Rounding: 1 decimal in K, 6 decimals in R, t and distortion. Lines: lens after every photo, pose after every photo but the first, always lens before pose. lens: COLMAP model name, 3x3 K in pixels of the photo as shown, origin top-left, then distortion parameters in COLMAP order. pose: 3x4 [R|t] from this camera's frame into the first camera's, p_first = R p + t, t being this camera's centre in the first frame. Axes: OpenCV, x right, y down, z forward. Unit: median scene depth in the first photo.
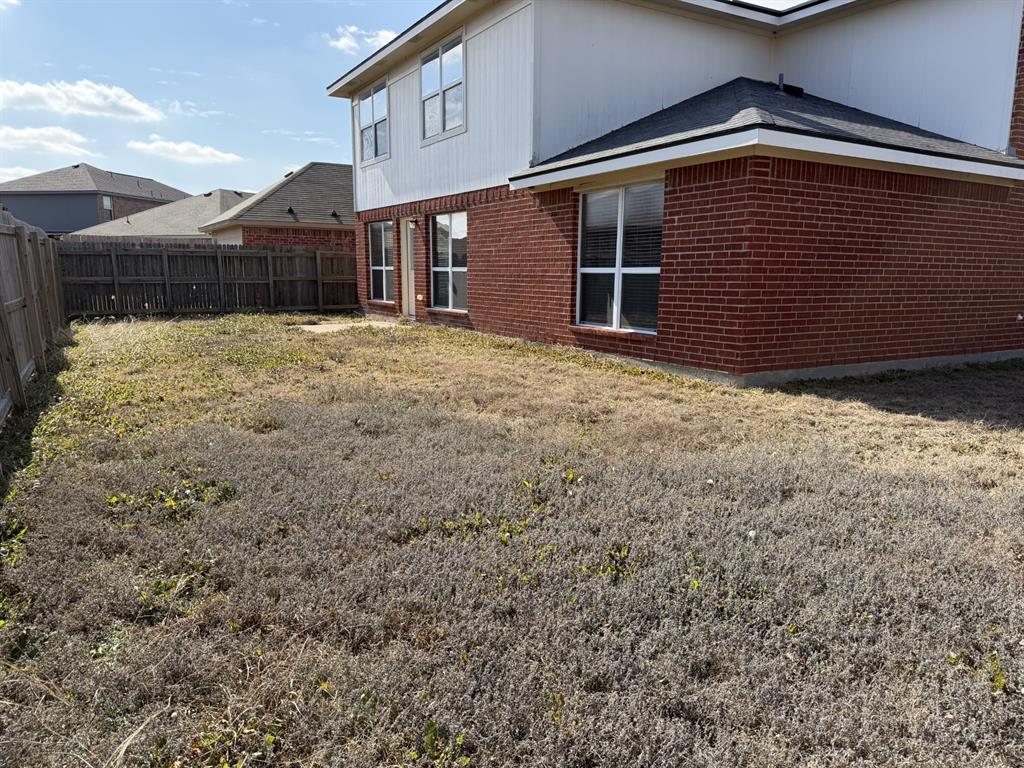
lens RADIAL K [[722.8, 0, 501.0], [0, 722.8, 380.5], [0, 0, 1]] dist [0.087969, -0.131909]
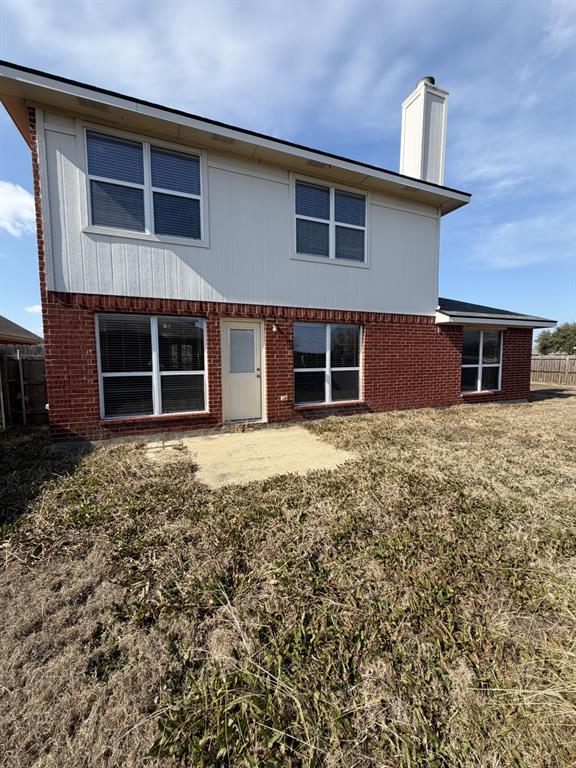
lens RADIAL K [[301.1, 0, 288.0], [0, 301.1, 384.0], [0, 0, 1]] dist [0.018528, -0.000027]
pose [[0.125387, -0.055834, 0.990536, -0.690754], [0.175625, 0.983896, 0.033228, -0.190520], [-0.976439, 0.169796, 0.133174, 1.206236]]
